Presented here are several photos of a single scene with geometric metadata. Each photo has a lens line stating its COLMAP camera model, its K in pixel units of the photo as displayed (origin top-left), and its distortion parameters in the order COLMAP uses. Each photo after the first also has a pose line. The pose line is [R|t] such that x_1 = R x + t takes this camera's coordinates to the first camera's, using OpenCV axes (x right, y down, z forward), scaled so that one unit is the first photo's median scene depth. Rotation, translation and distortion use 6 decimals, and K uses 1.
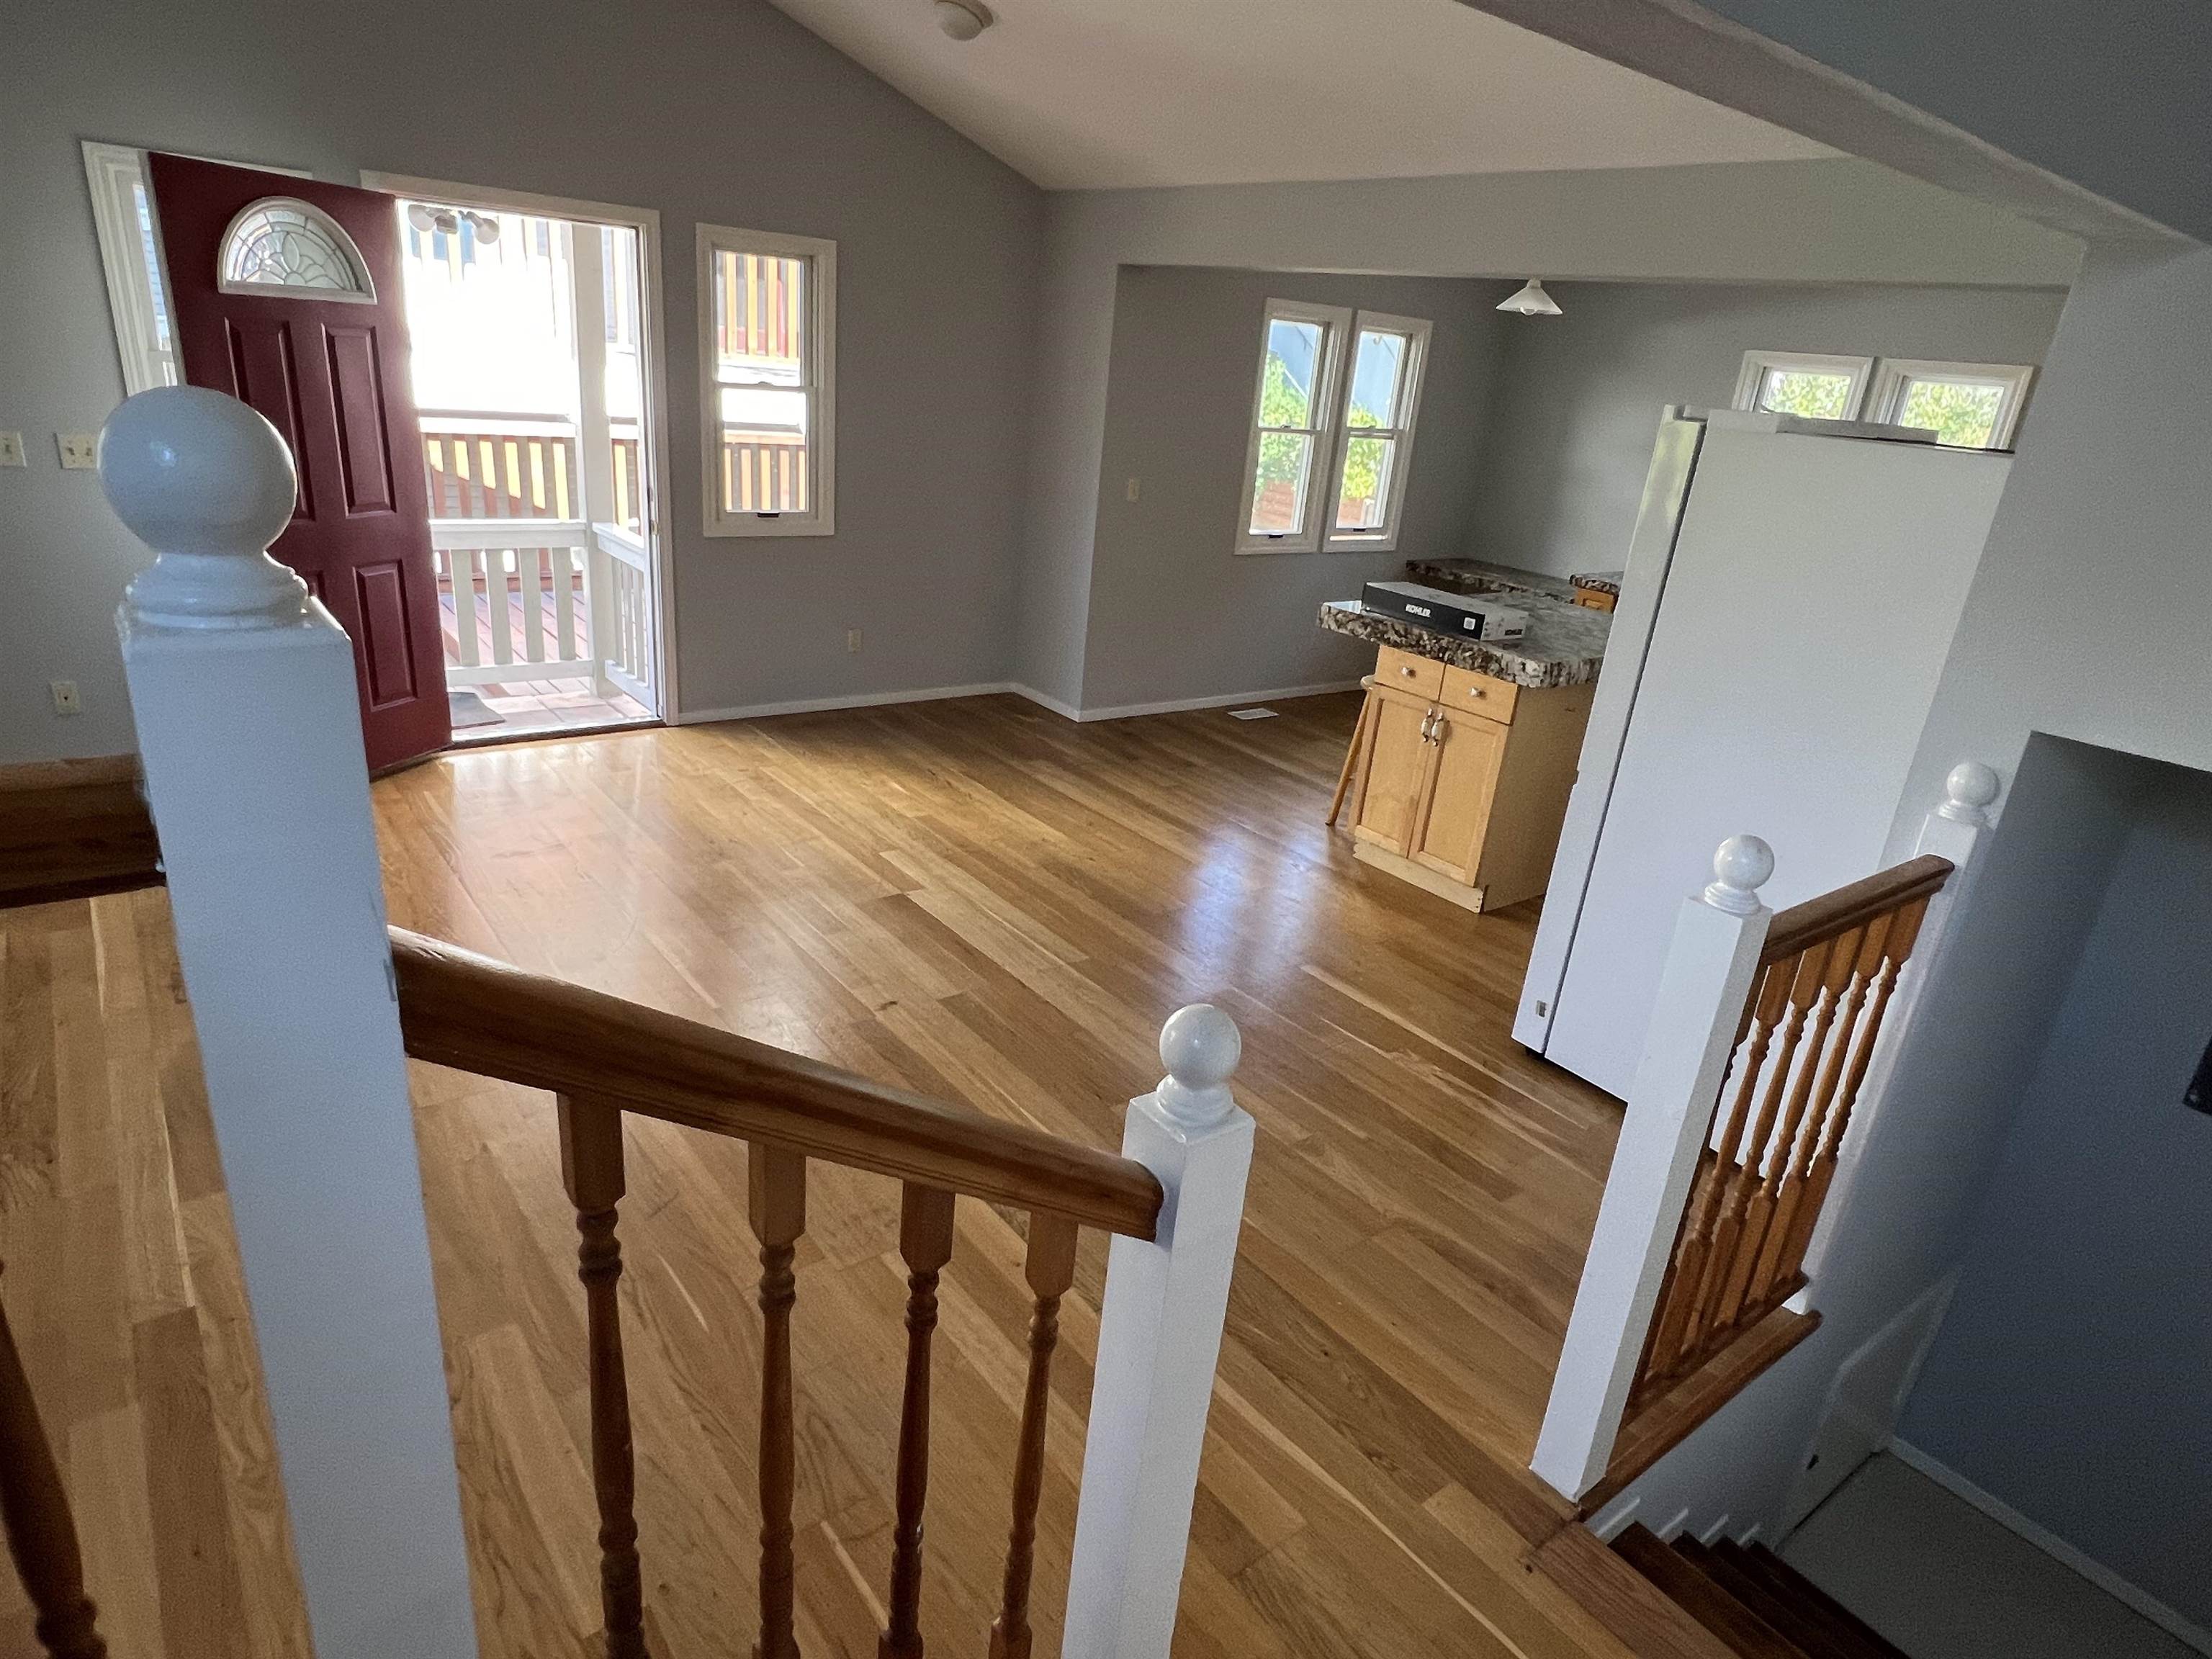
lens RADIAL K [[1271.3, 0, 1106.0], [0, 1271.3, 829.5], [0, 0, 1]] dist [-0.002979, -0.000978]
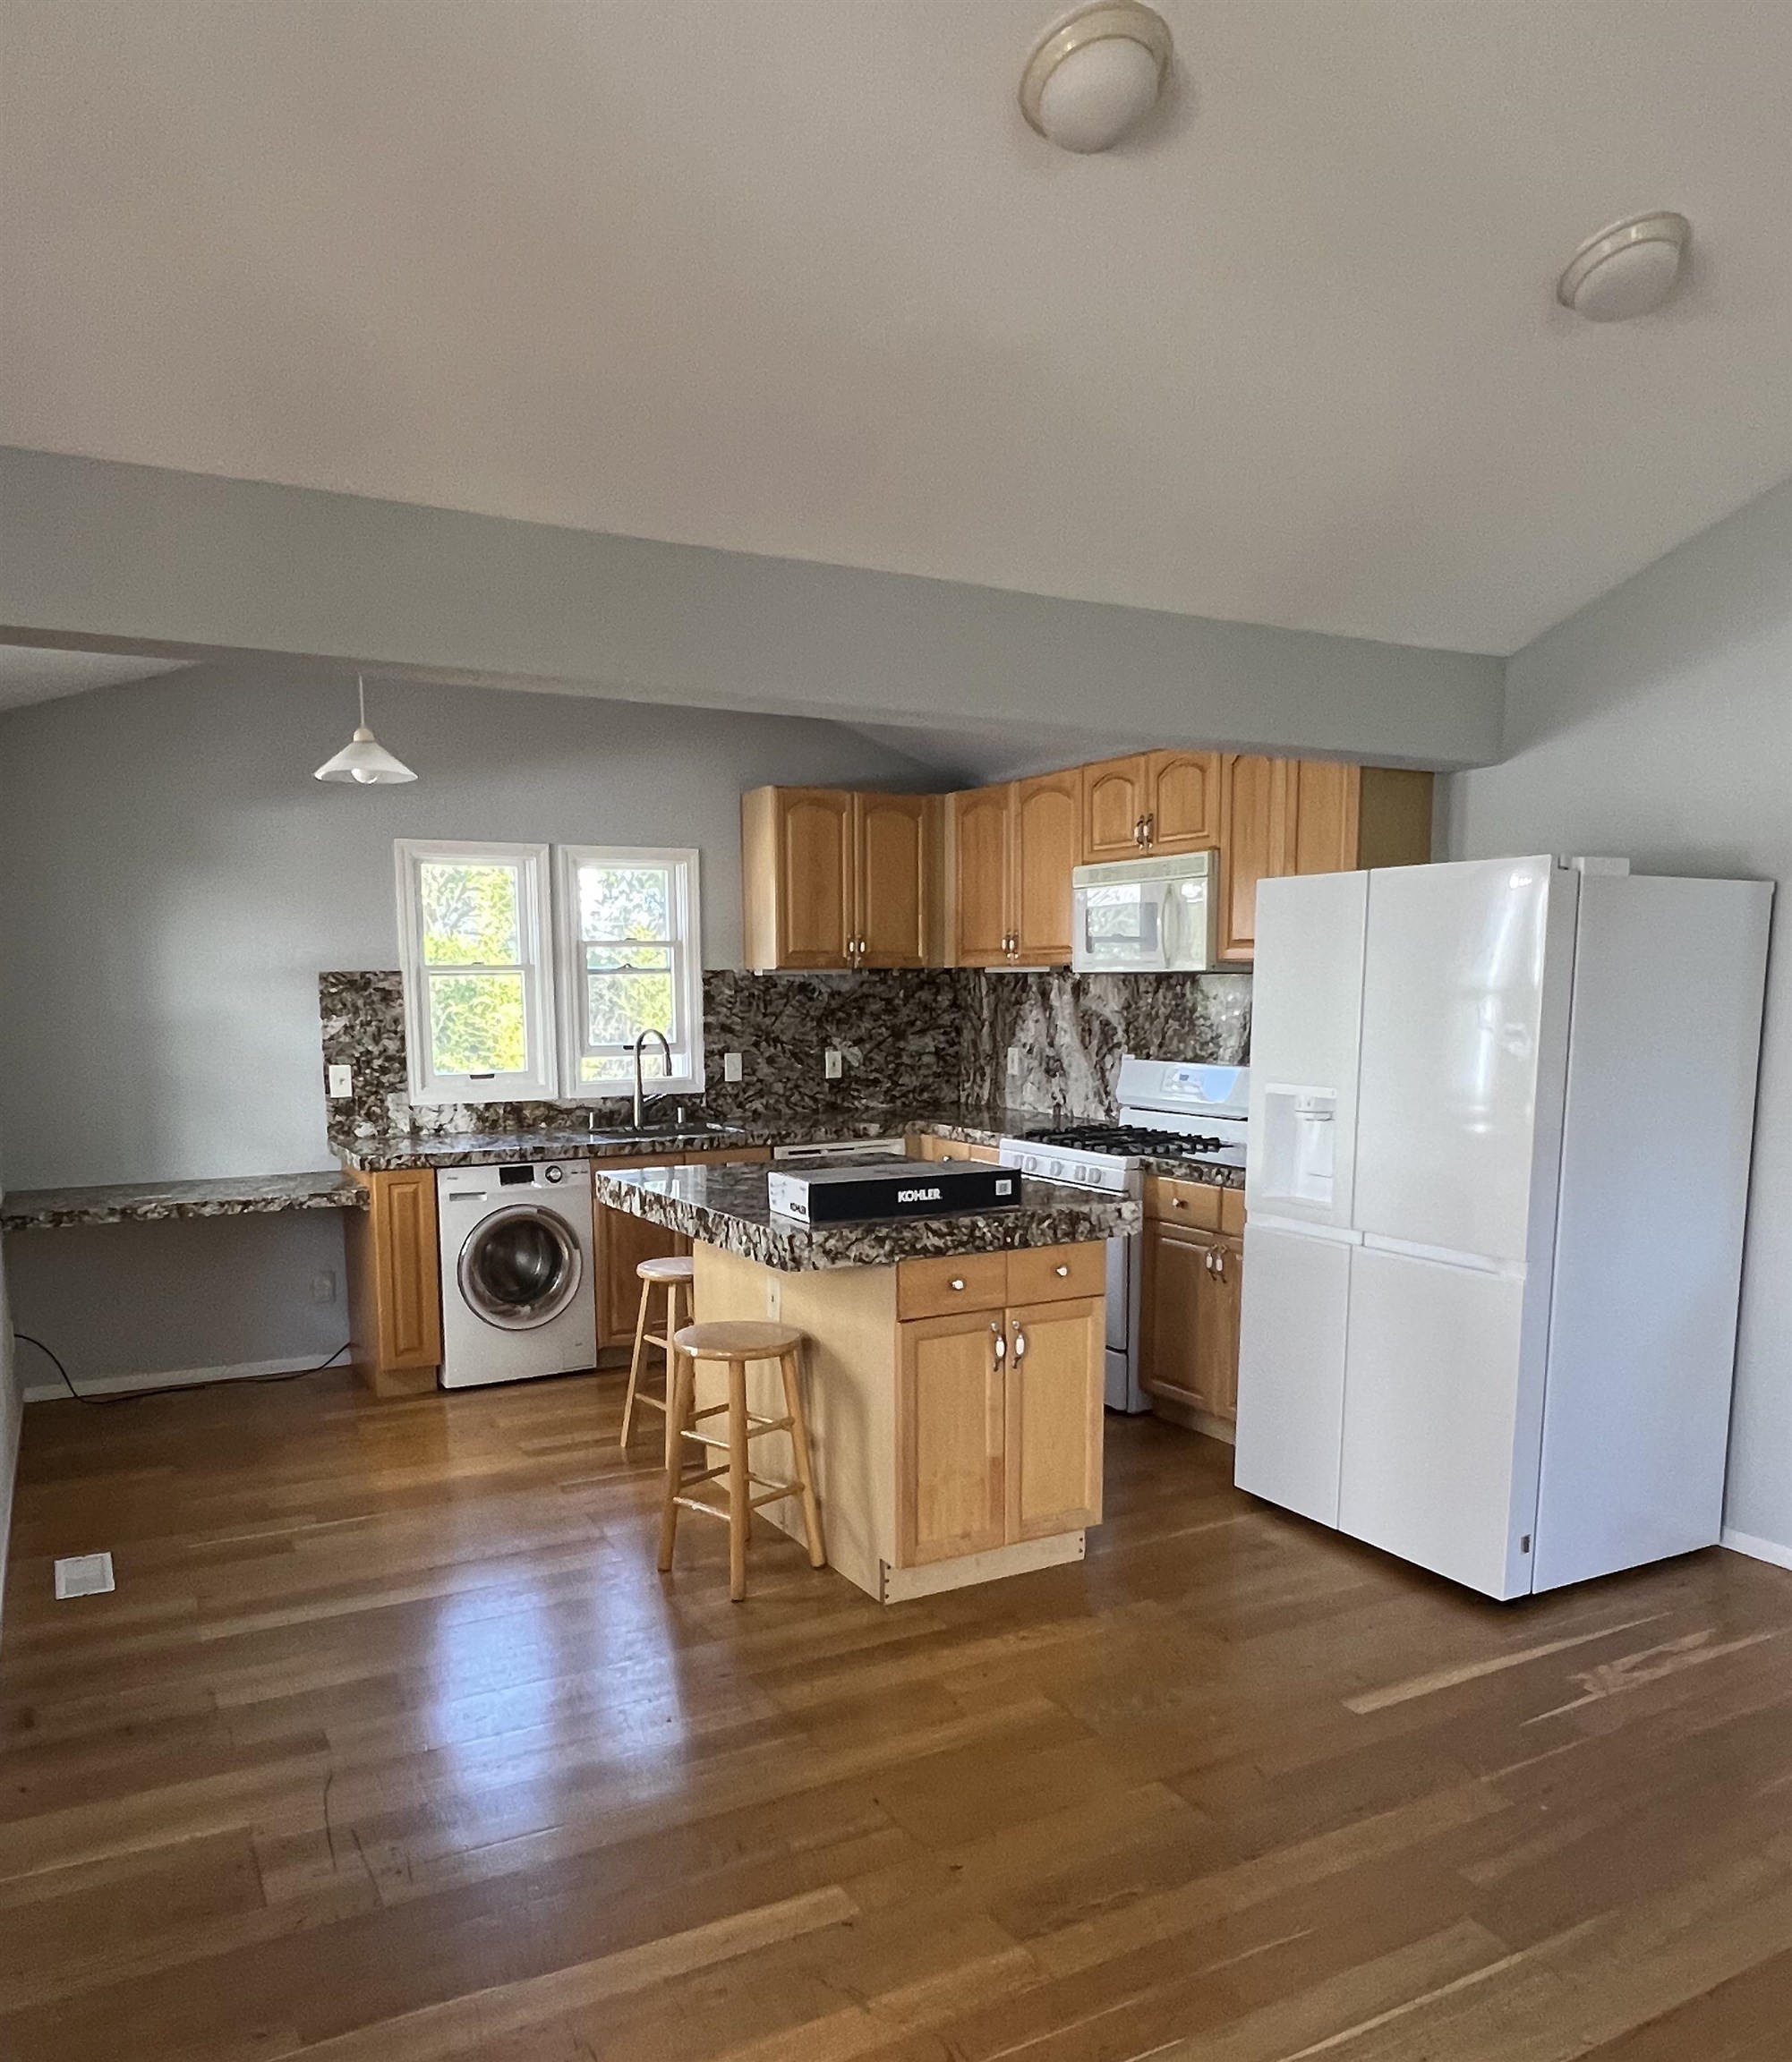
lens RADIAL K [[1432.5, 0, 893.8], [0, 1432.5, 1173.8], [0, 0, 1]] dist [-0.003065, 0.000853]
pose [[0.187320, -0.226371, 0.955860, -0.463075], [0.370006, 0.917673, 0.144817, -0.296151], [-0.909949, 0.326547, 0.255657, 0.824488]]
